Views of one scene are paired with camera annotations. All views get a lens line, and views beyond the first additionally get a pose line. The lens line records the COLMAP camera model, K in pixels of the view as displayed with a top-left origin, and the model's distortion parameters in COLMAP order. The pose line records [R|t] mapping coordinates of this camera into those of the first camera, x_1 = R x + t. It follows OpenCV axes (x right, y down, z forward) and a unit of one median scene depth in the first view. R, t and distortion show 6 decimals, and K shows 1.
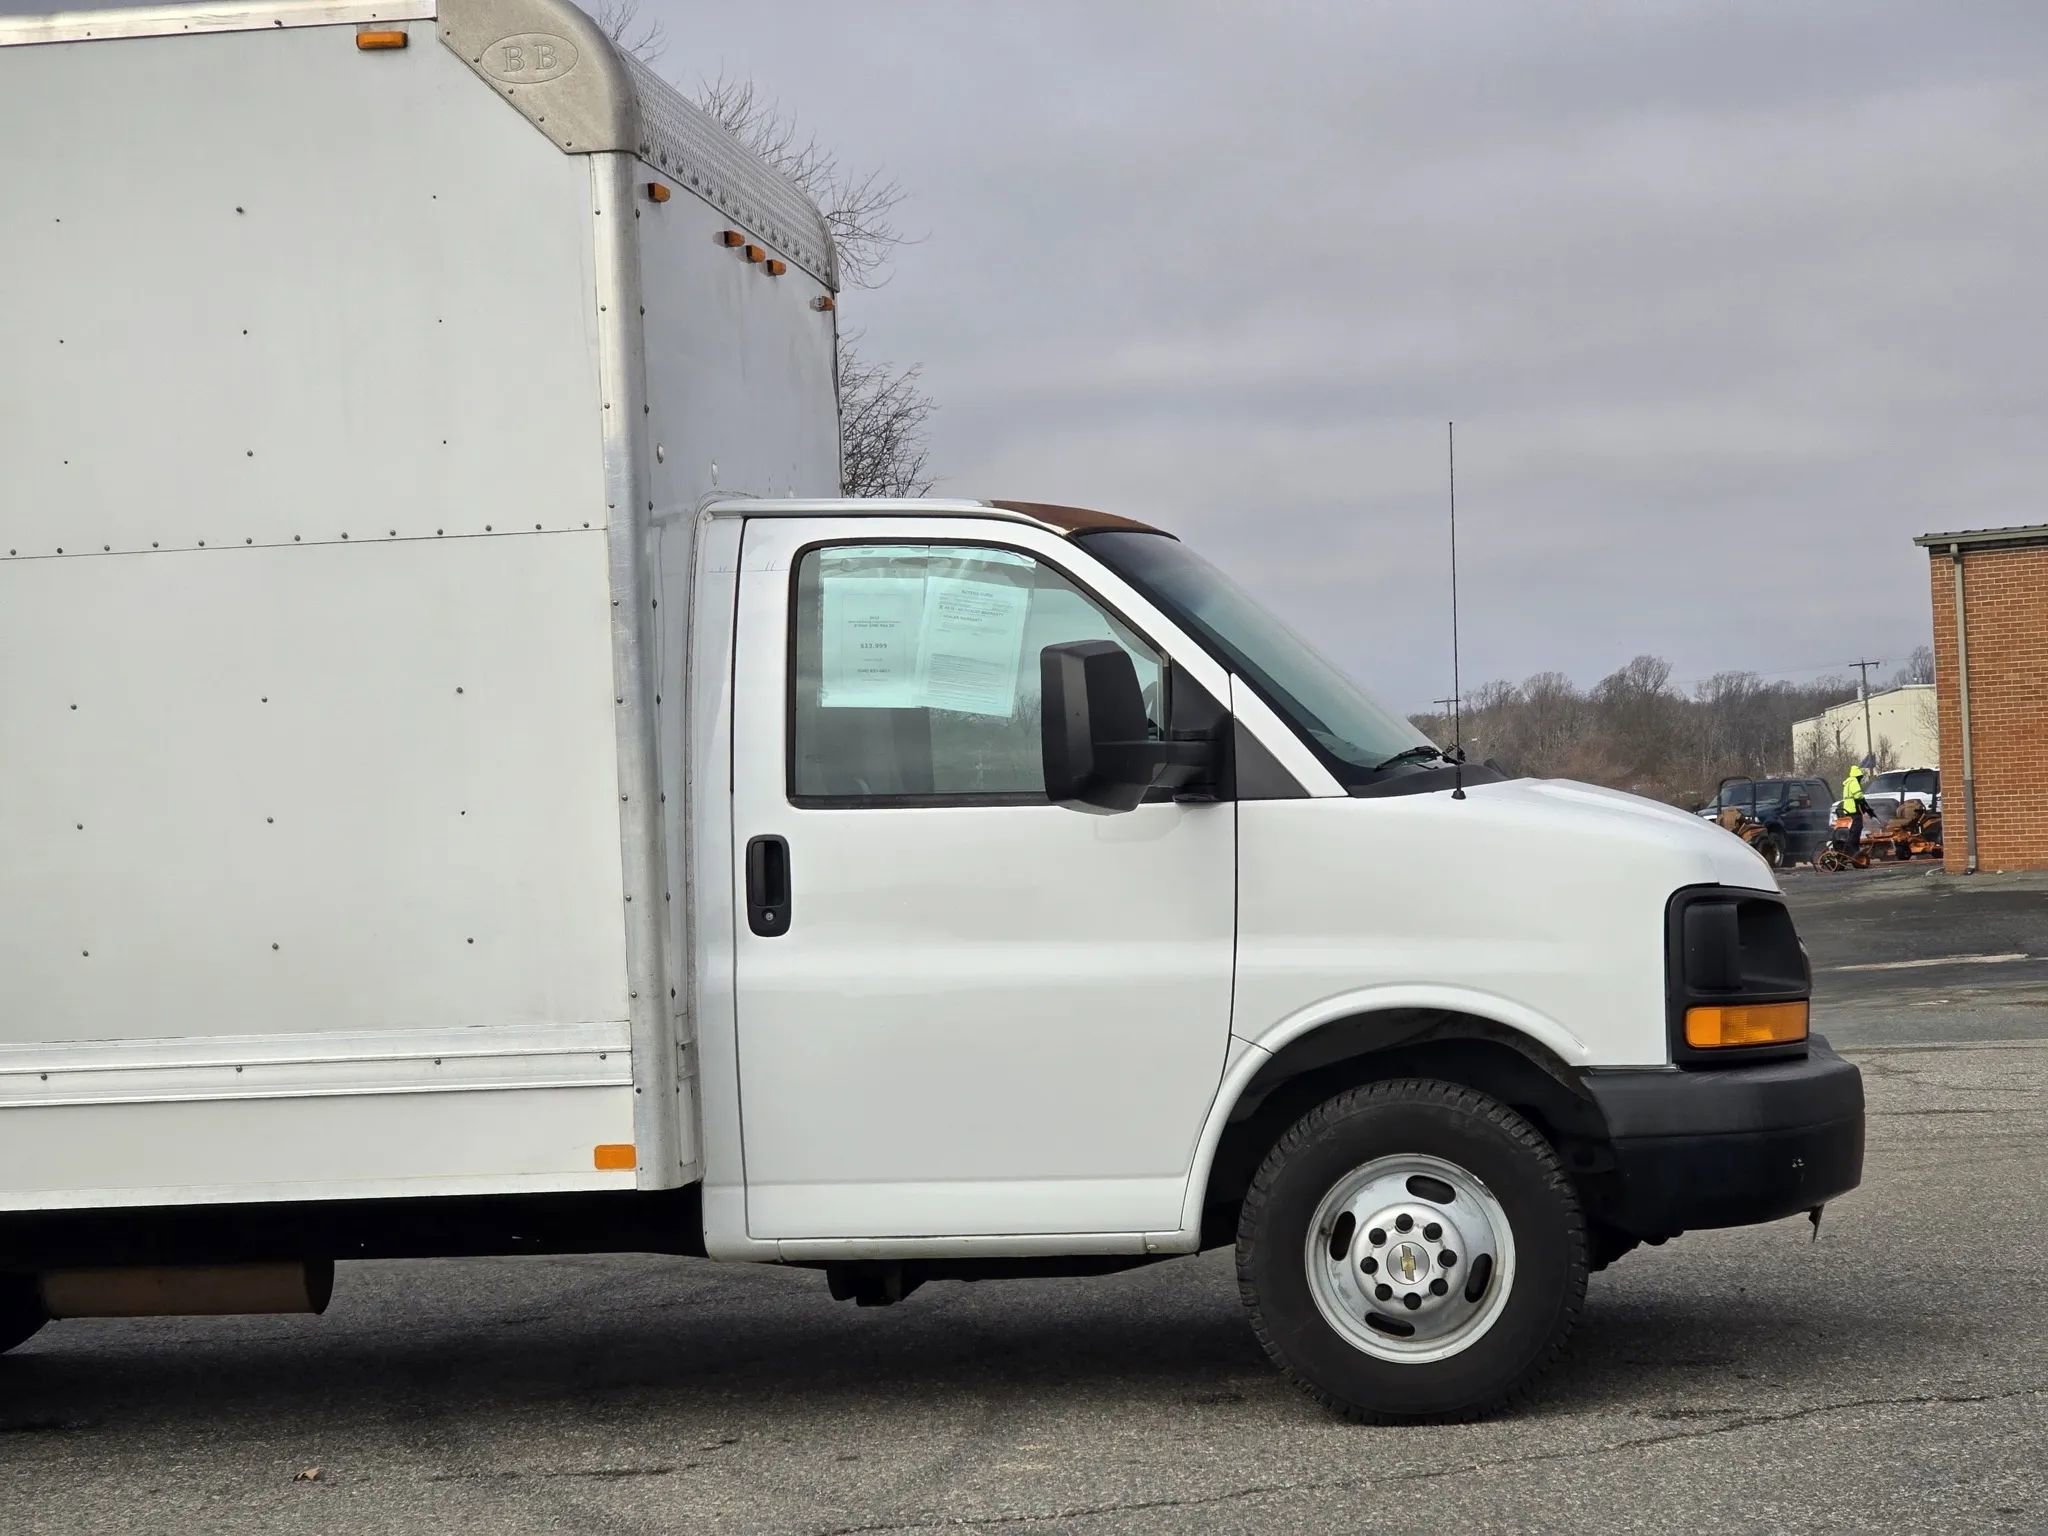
lens RADIAL K [[3968.1, 0, 1026.2], [0, 3968.1, 834.6], [0, 0, 1]] dist [-0.005468, 0.337225]
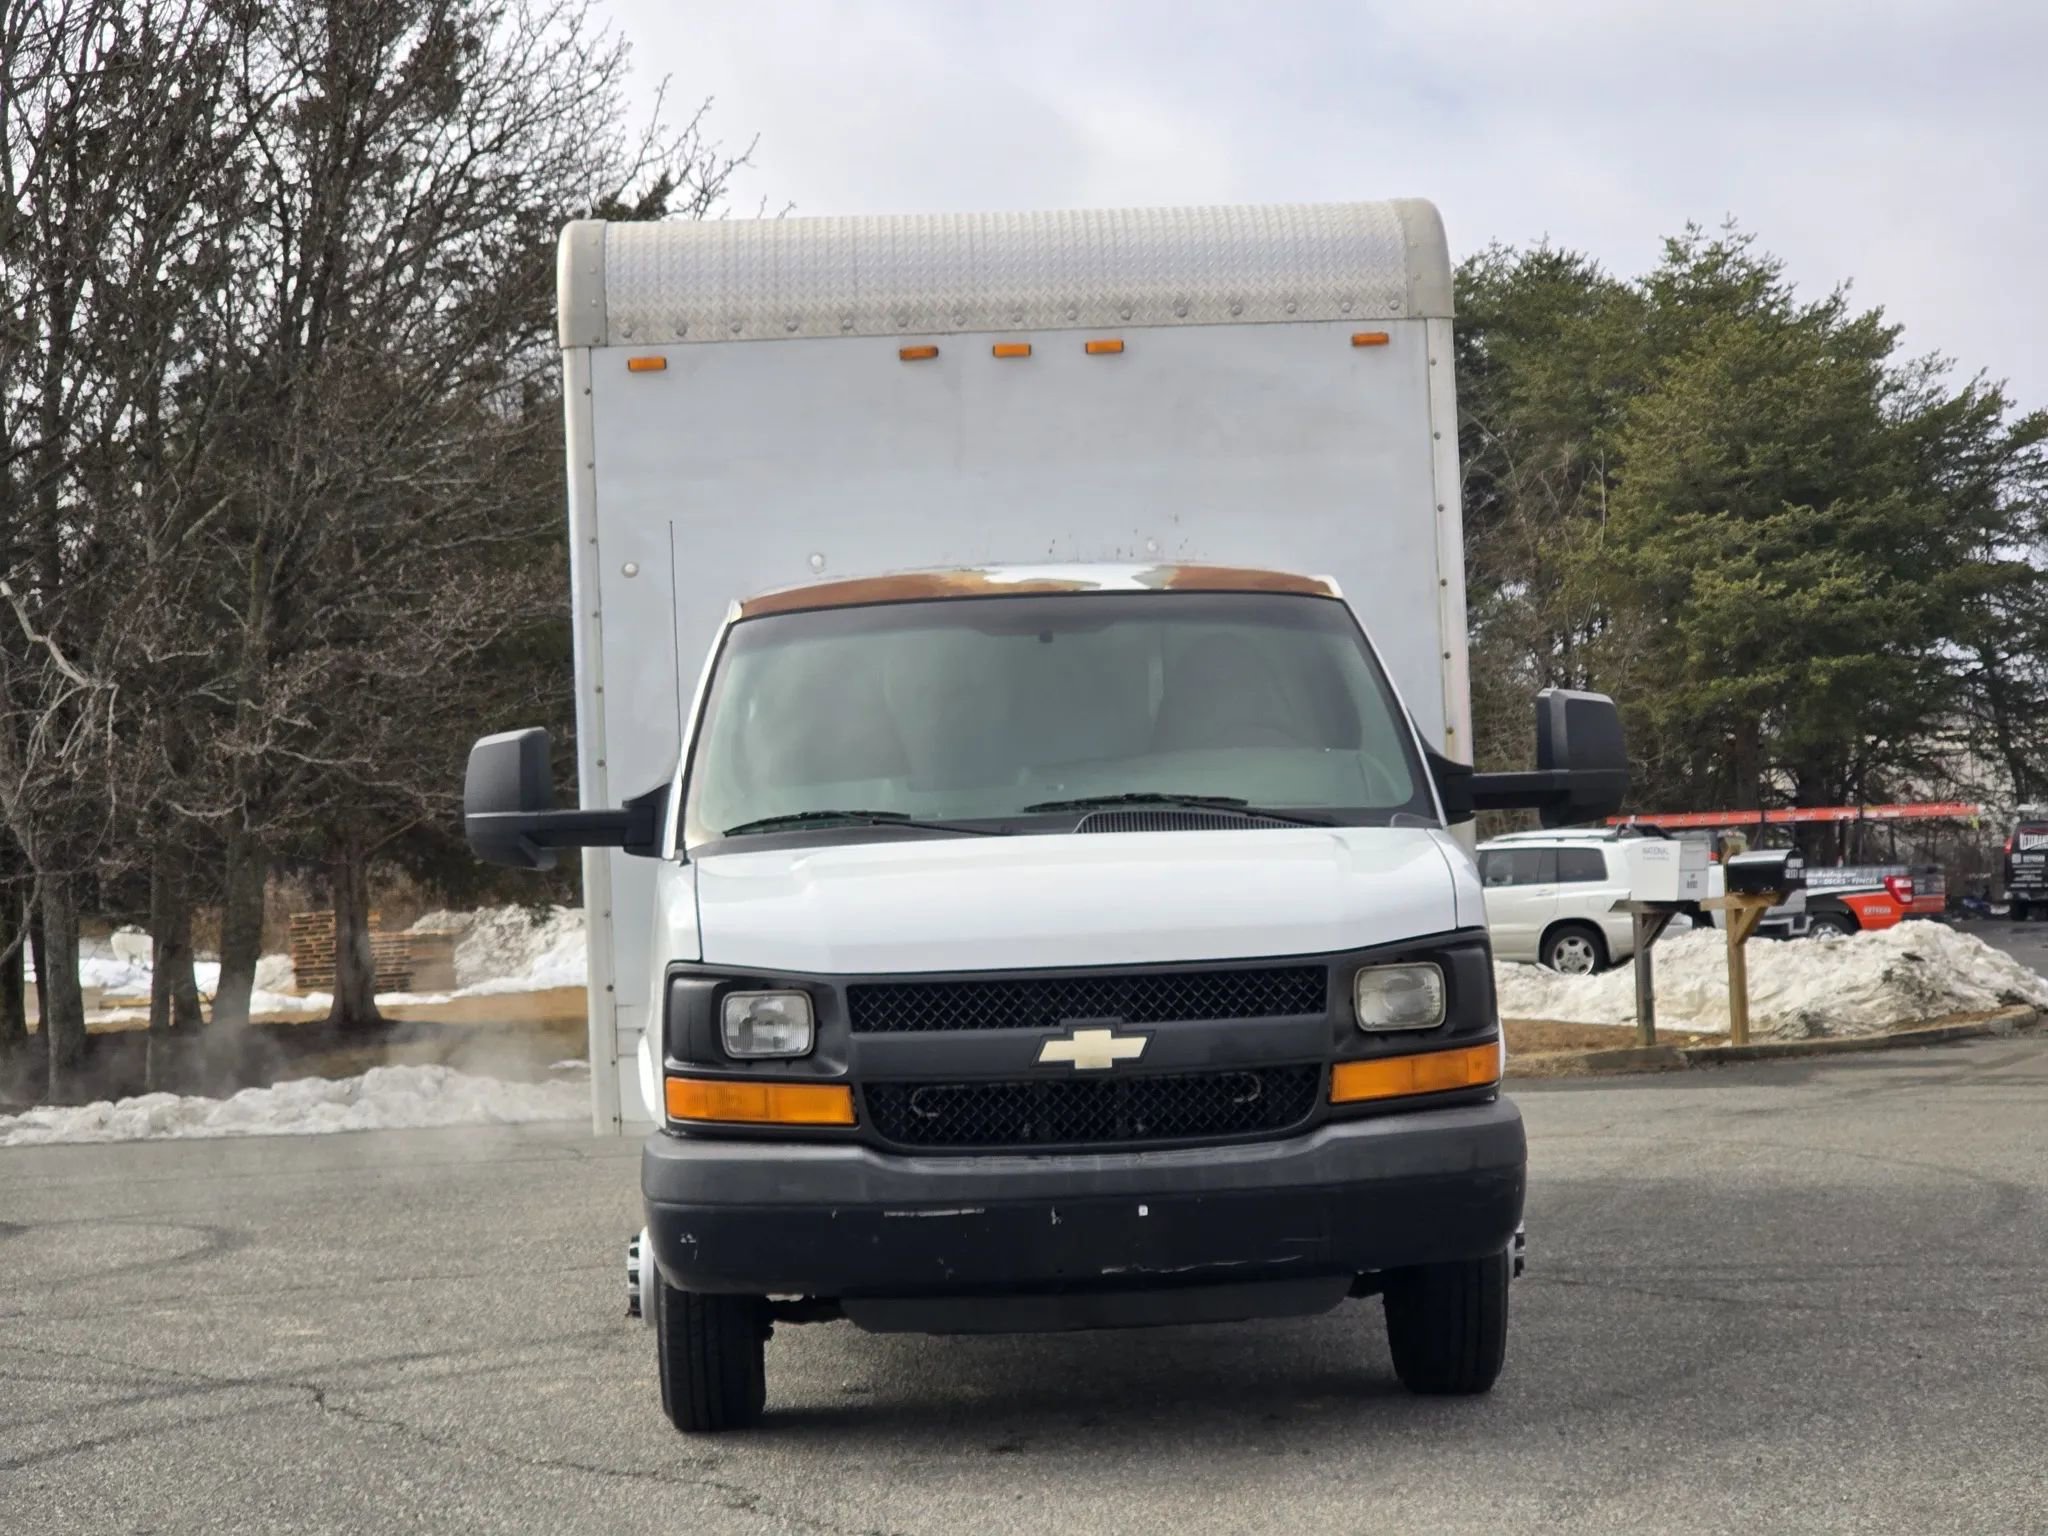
lens RADIAL K [[3905.1, 0, 1024.0], [0, 3905.1, 768.0], [0, 0, 1]] dist [-0.363470, 3.810367]
pose [[0.176619, 0.021024, -0.984055, 1.184575], [0.024672, 0.999363, 0.025779, -0.061699], [0.983970, -0.028832, 0.175987, 0.910428]]
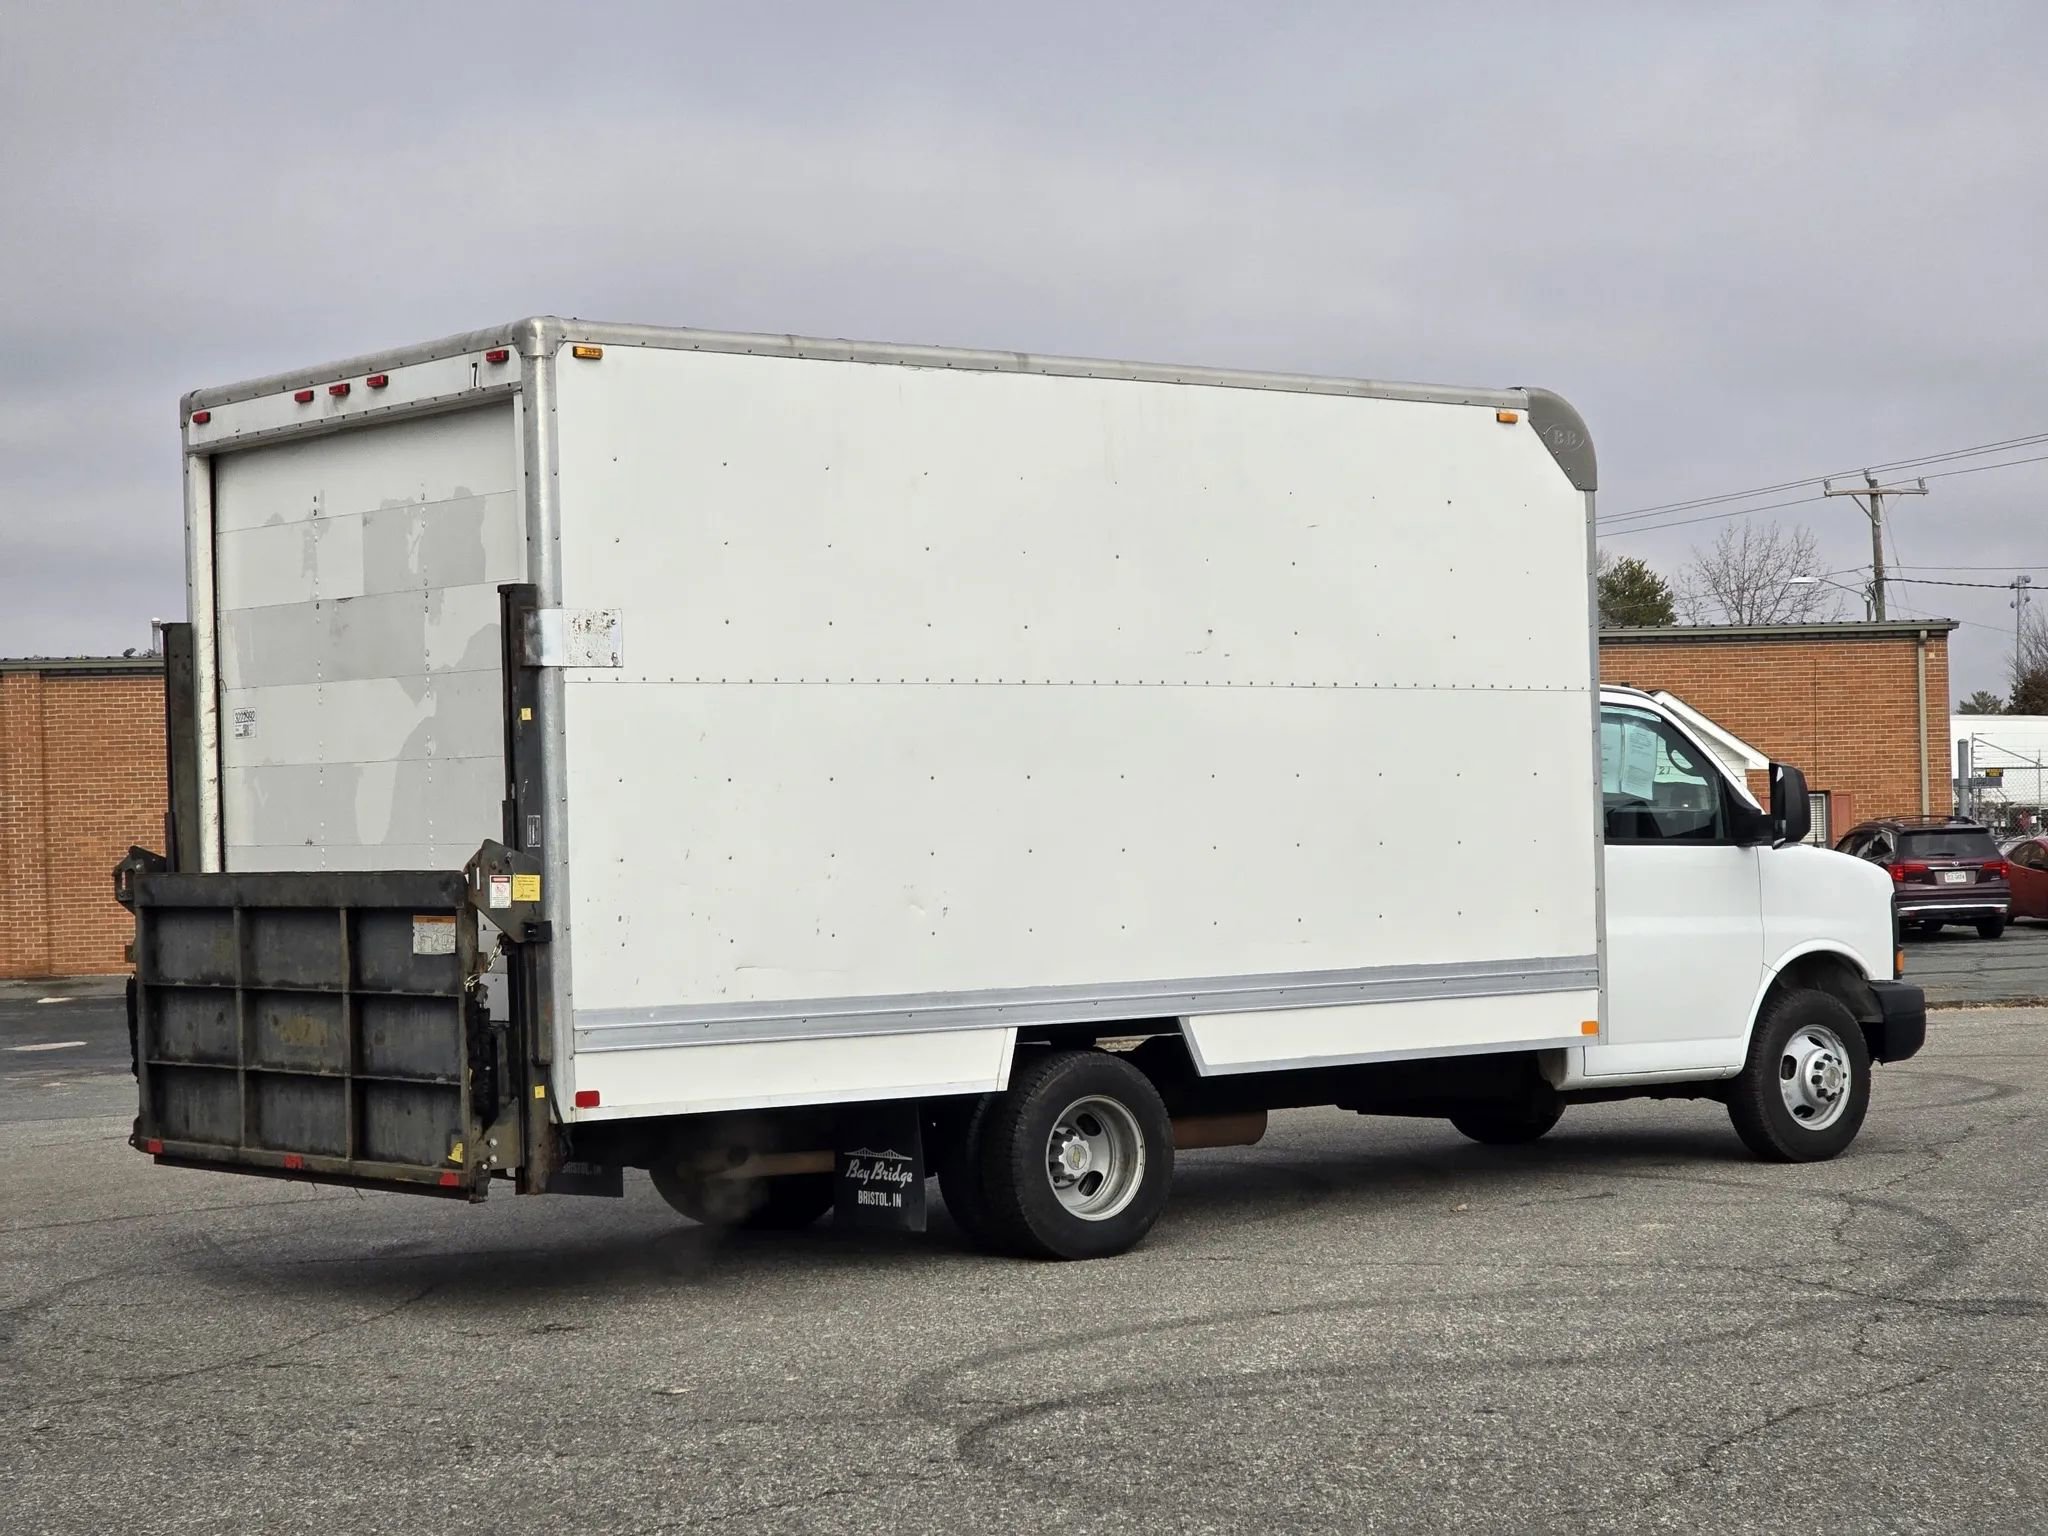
lens RADIAL K [[4146.4, 0, 1028.9], [0, 4146.4, 855.2], [0, 0, 1]] dist [-0.858045, 17.777680]
pose [[0.688858, 0.026413, 0.724415, -1.671861], [-0.001830, 0.999396, -0.034699, 0.067051], [-0.724894, 0.022577, 0.688490, -0.139448]]
